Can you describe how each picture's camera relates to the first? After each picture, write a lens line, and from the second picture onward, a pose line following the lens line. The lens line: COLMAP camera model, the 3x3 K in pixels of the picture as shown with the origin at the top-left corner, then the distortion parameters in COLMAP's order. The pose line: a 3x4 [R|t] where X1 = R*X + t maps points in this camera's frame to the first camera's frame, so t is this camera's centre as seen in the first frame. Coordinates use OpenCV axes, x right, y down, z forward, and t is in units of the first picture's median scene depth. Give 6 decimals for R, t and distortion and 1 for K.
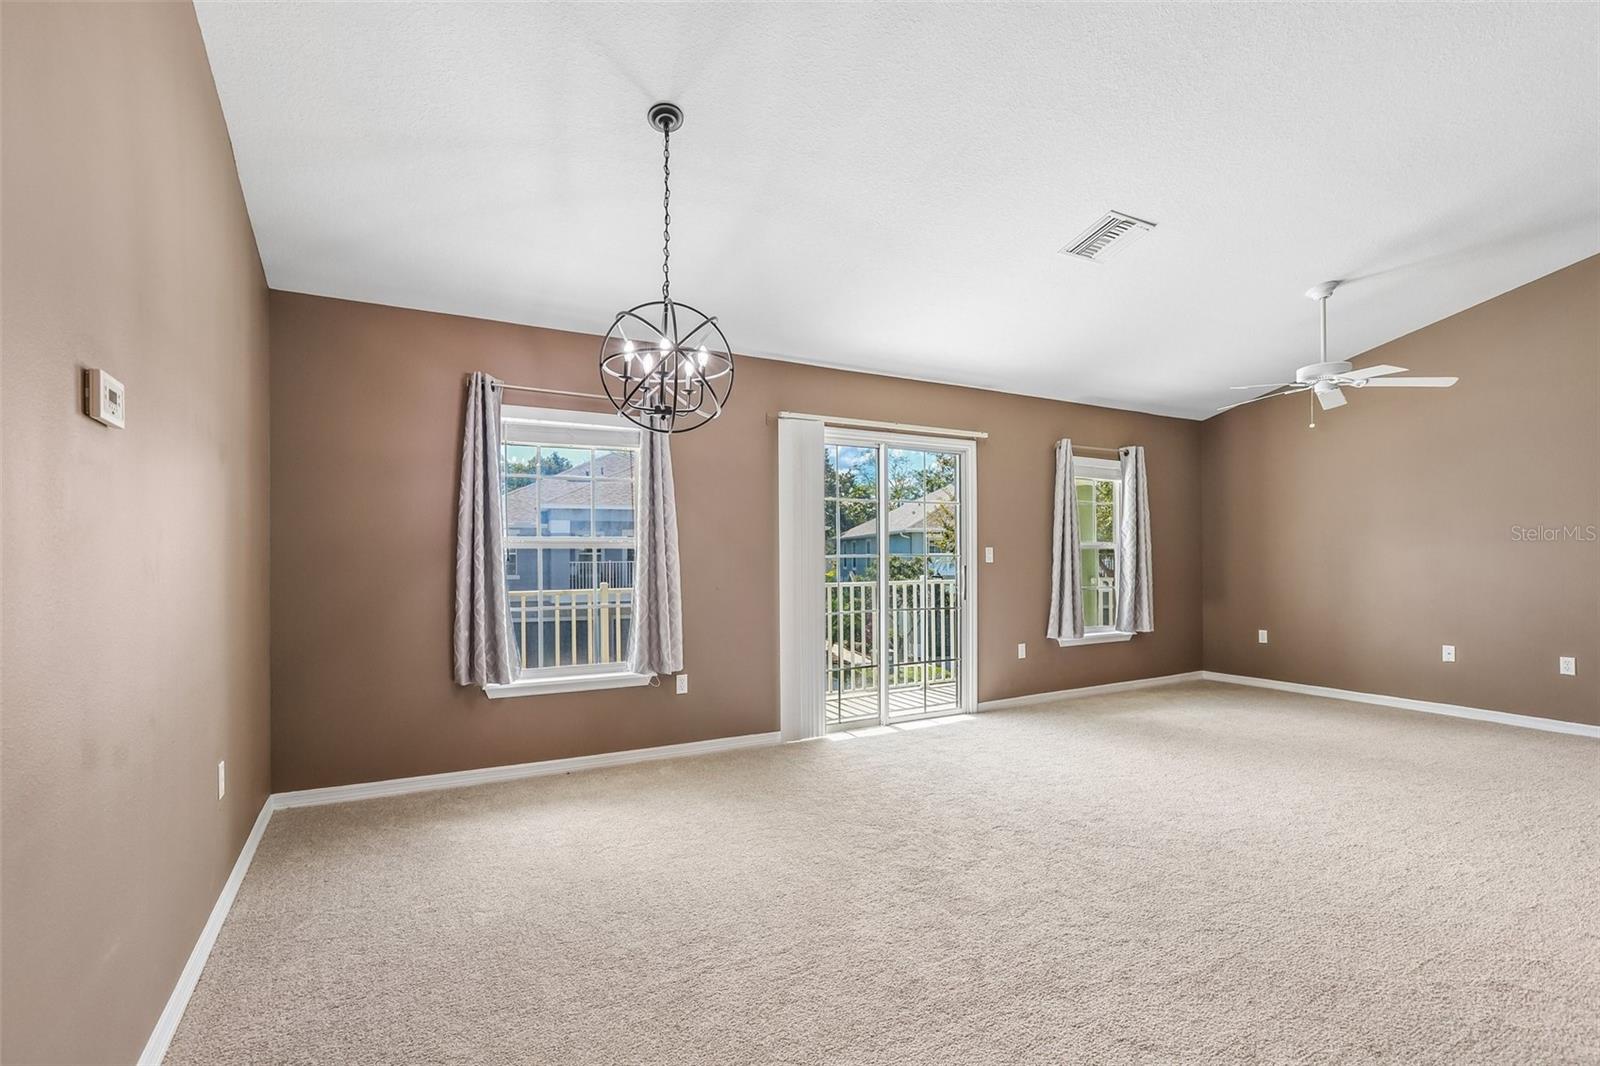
lens RADIAL K [[741.6, 0, 804.2], [0, 741.6, 548.9], [0, 0, 1]] dist [-0.000837, 0.000241]
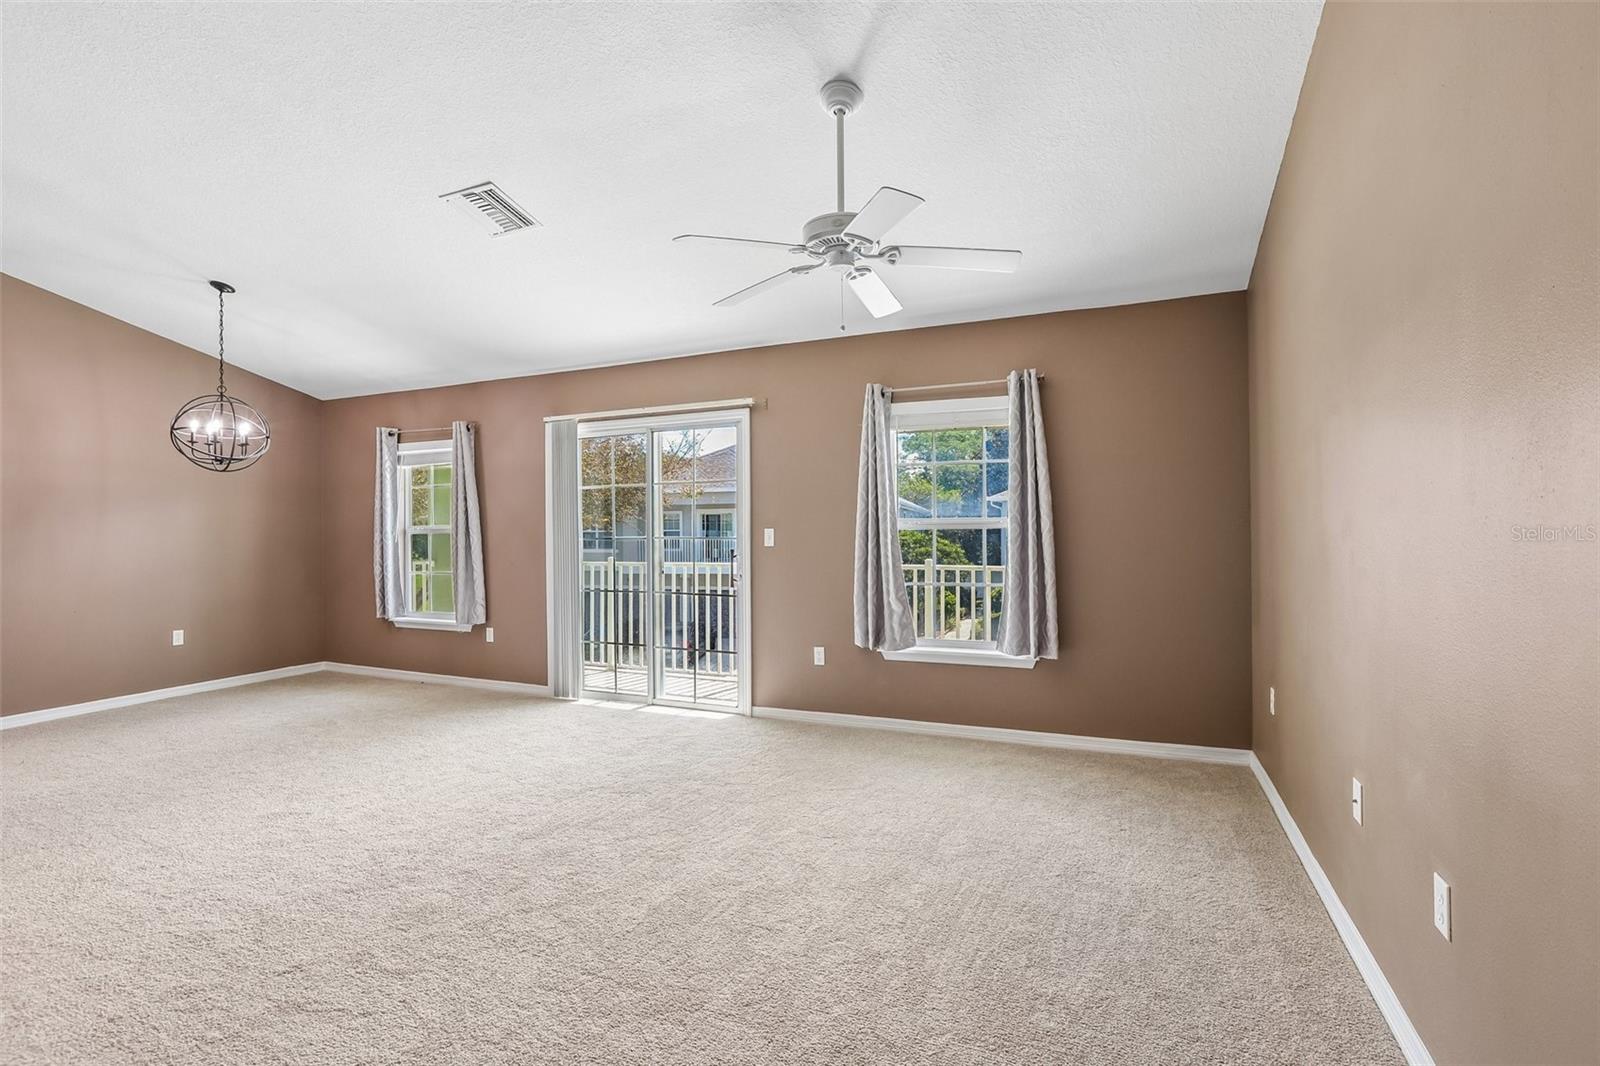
lens RADIAL K [[752.0, 0, 804.0], [0, 752.0, 526.1], [0, 0, 1]] dist [0.001644, 0.000175]
pose [[0.578704, -0.005125, -0.815522, 1.107789], [0.014156, 0.999893, 0.003761, -0.009045], [0.815415, -0.013721, 0.578714, 0.597044]]
